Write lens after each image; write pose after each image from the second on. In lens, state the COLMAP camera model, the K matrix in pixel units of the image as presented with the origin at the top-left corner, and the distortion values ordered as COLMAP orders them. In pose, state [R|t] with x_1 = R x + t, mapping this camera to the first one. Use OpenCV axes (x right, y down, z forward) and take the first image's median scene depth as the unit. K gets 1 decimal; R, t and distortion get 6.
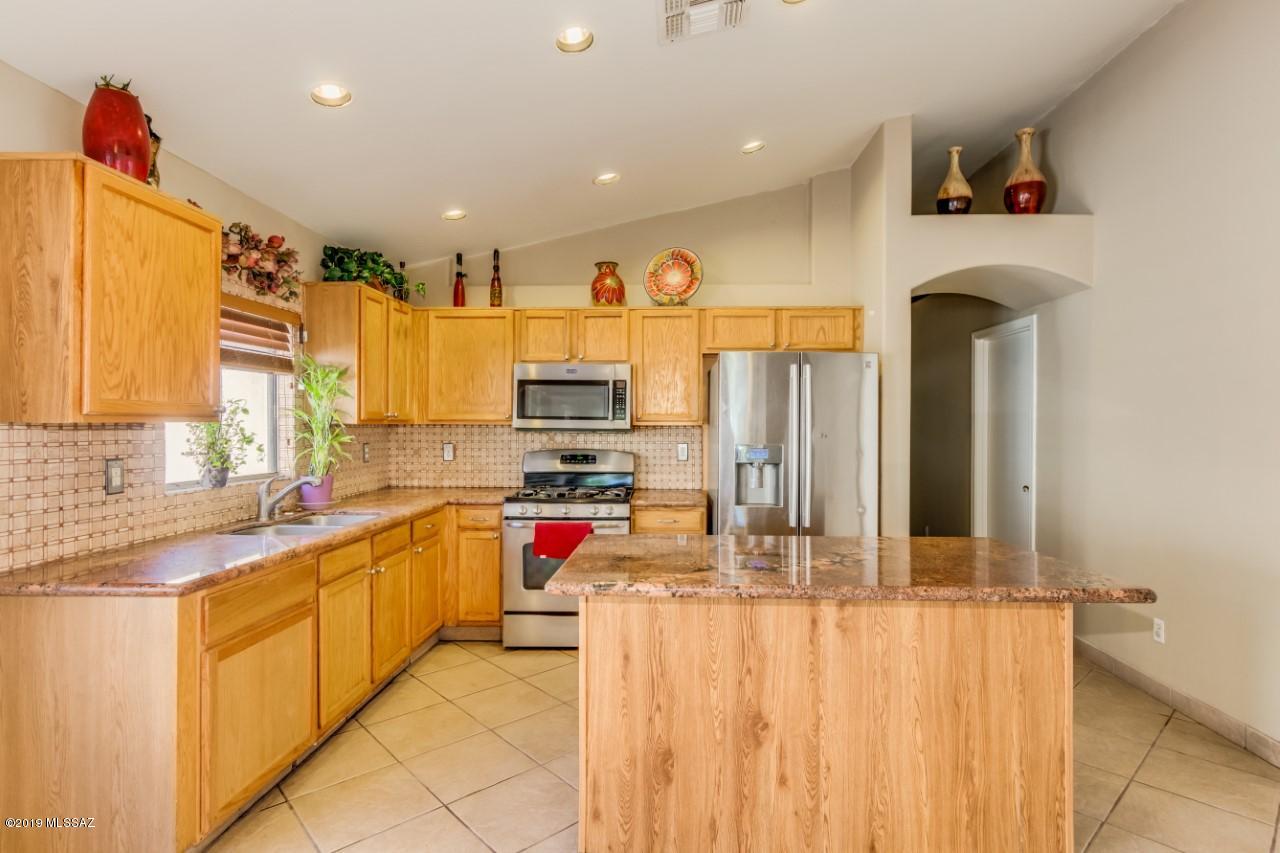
lens RADIAL K [[646.1, 0, 652.9], [0, 646.1, 426.7], [0, 0, 1]] dist [0.001685, 0.000172]
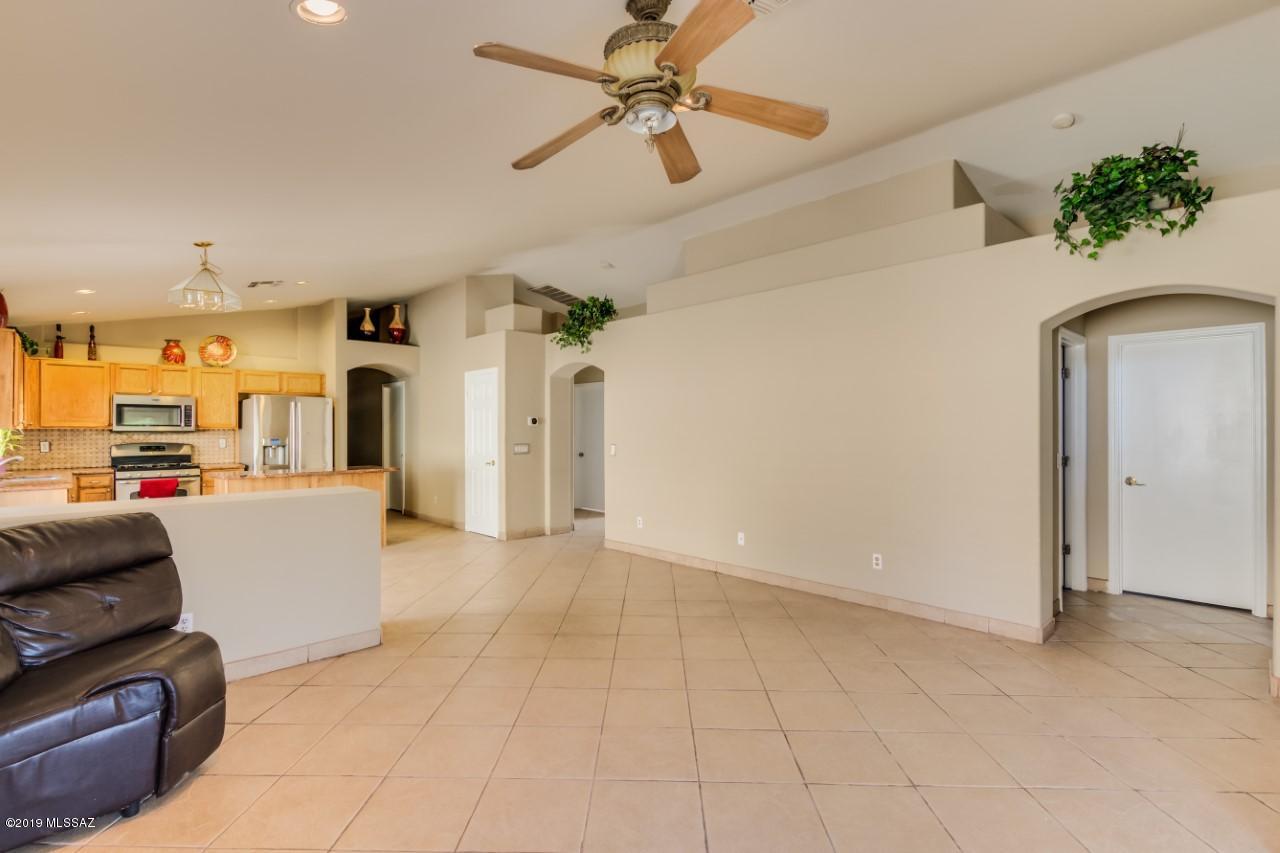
lens RADIAL K [[588.7, 0, 640.0], [0, 588.7, 426.5], [0, 0, 1]] dist [-0.000608, -0.001157]
pose [[0.696796, -0.003626, 0.717260, -0.358844], [0.005779, 0.999983, -0.000558, -0.001346], [-0.717246, 0.004534, 0.696805, -1.140621]]
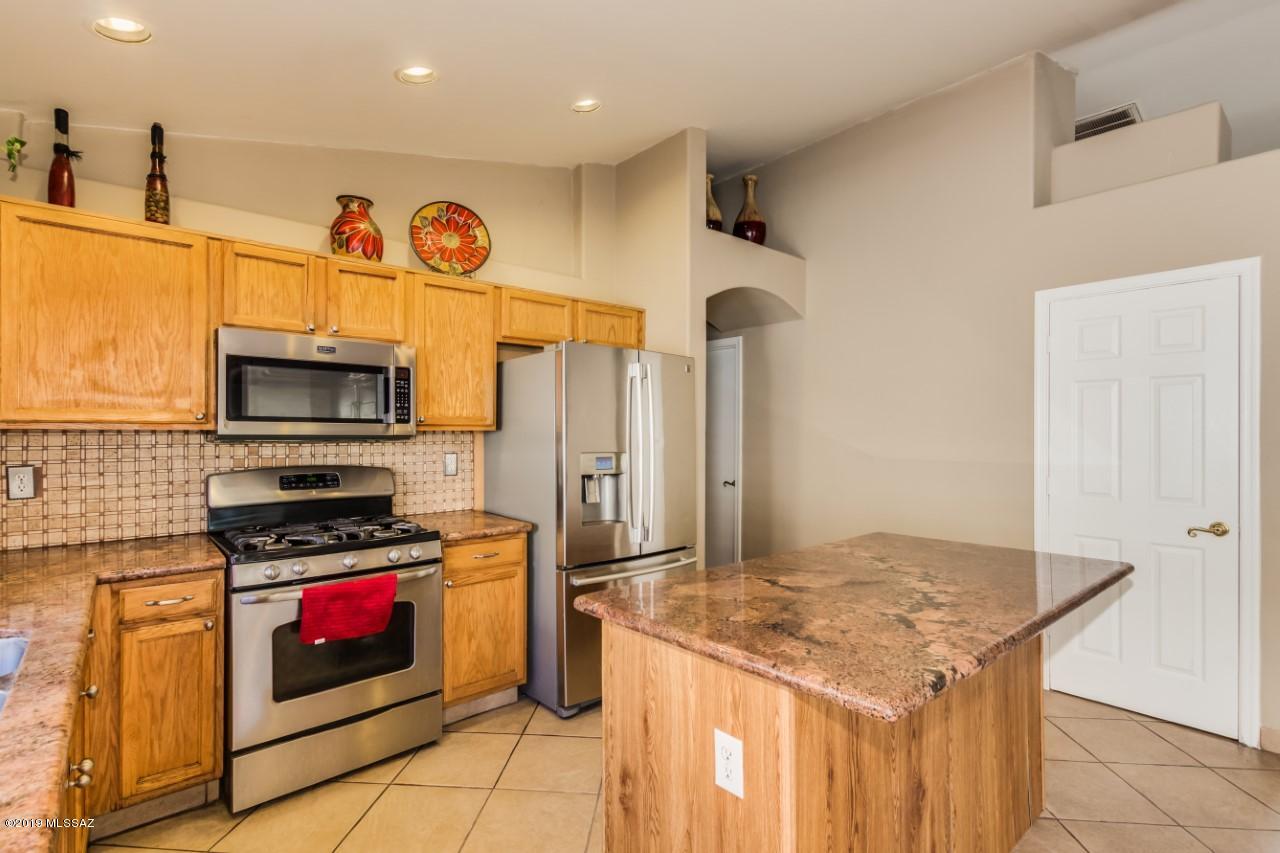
lens RADIAL K [[601.8, 0, 641.9], [0, 601.8, 431.4], [0, 0, 1]] dist [0.002371, -0.000255]
pose [[0.738448, -0.002956, 0.674304, -0.296325], [0.001137, 0.999994, 0.003139, -0.003200], [-0.674310, -0.001551, 0.738447, 0.322108]]
